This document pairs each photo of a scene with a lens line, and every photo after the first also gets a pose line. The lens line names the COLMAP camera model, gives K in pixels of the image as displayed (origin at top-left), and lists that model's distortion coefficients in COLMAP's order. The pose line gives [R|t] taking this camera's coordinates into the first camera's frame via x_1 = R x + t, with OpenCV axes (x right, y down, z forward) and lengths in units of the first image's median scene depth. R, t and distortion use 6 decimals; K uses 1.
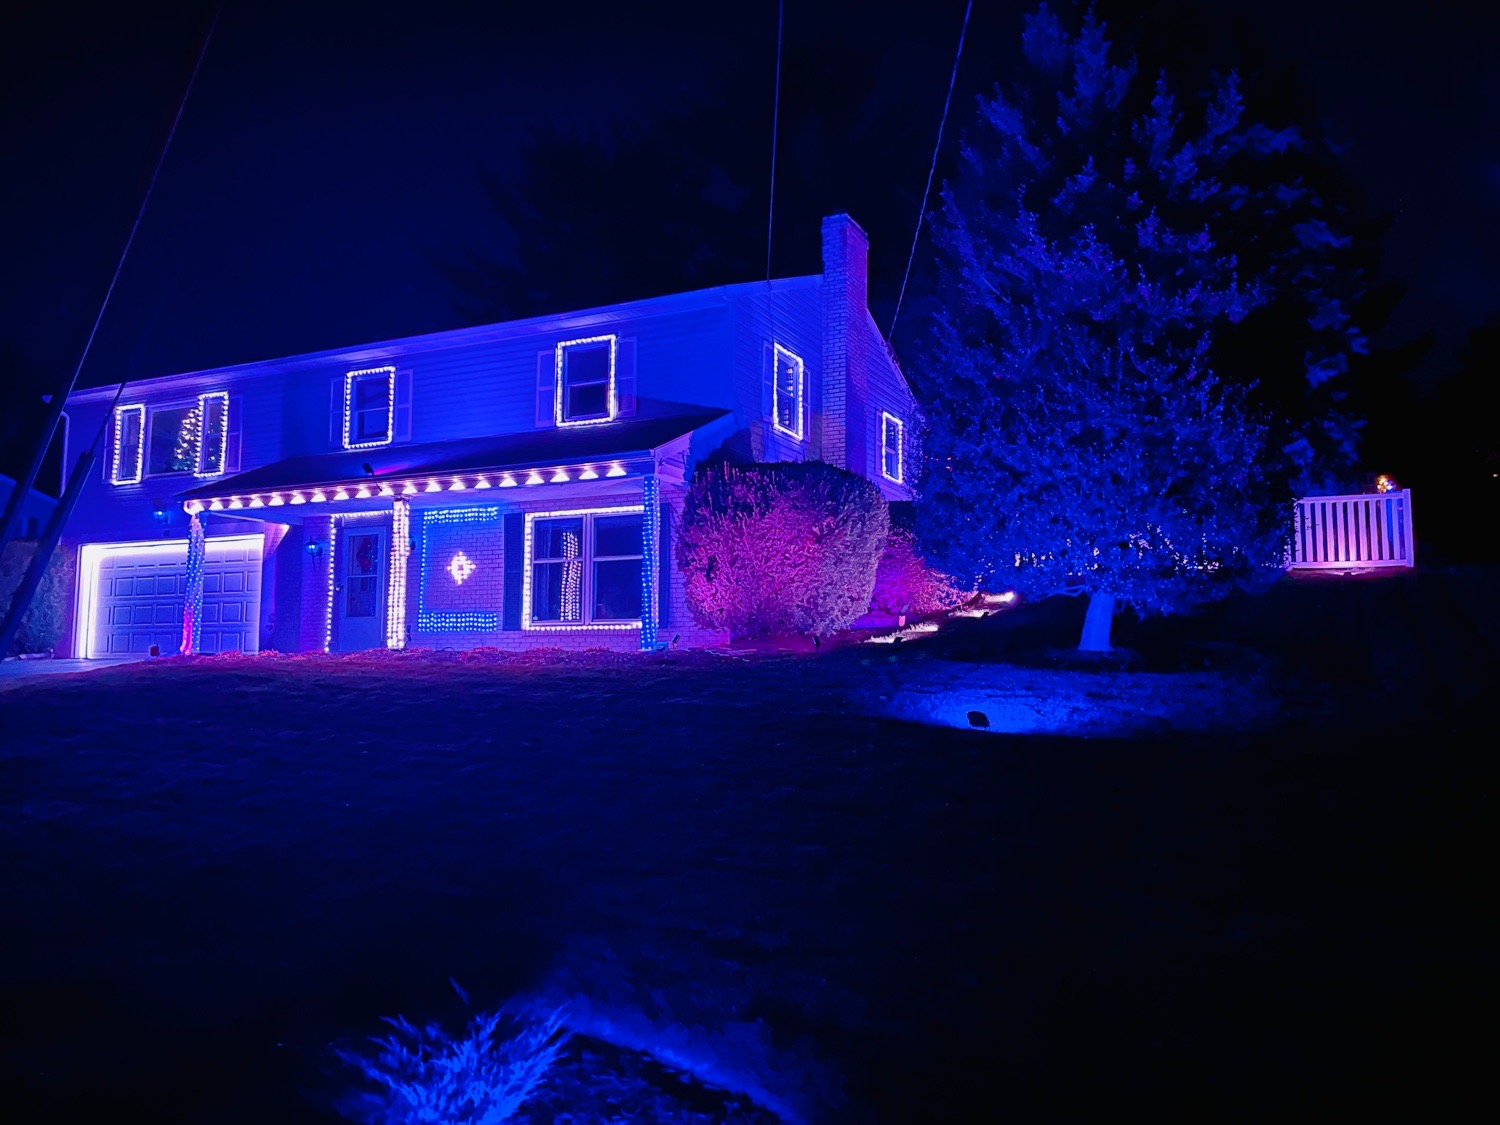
lens RADIAL K [[1121.0, 0, 756.3], [0, 1121.0, 568.3], [0, 0, 1]] dist [0.066583, -0.041108]
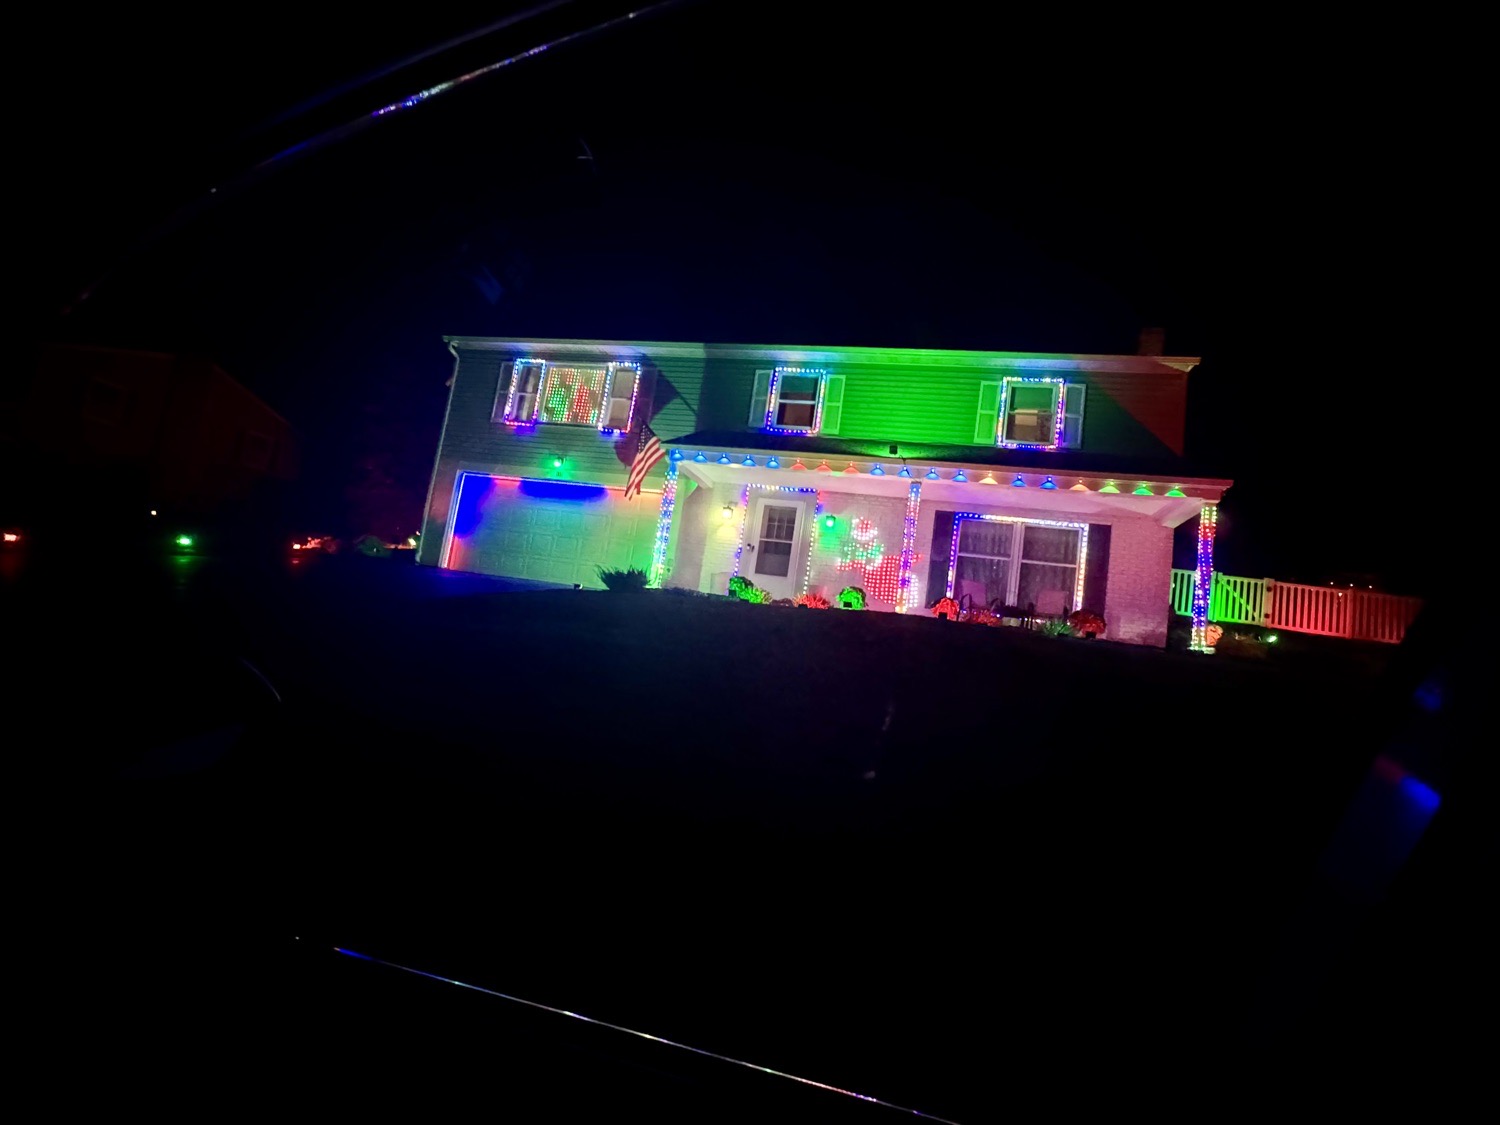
lens RADIAL K [[849.4, 0, 751.7], [0, 849.4, 532.9], [0, 0, 1]] dist [-0.002424, -0.000043]
pose [[0.976651, 0.159824, 0.143558, -0.501404], [-0.154370, 0.986825, -0.048433, 0.045561], [-0.149408, 0.025141, 0.988456, 0.138537]]
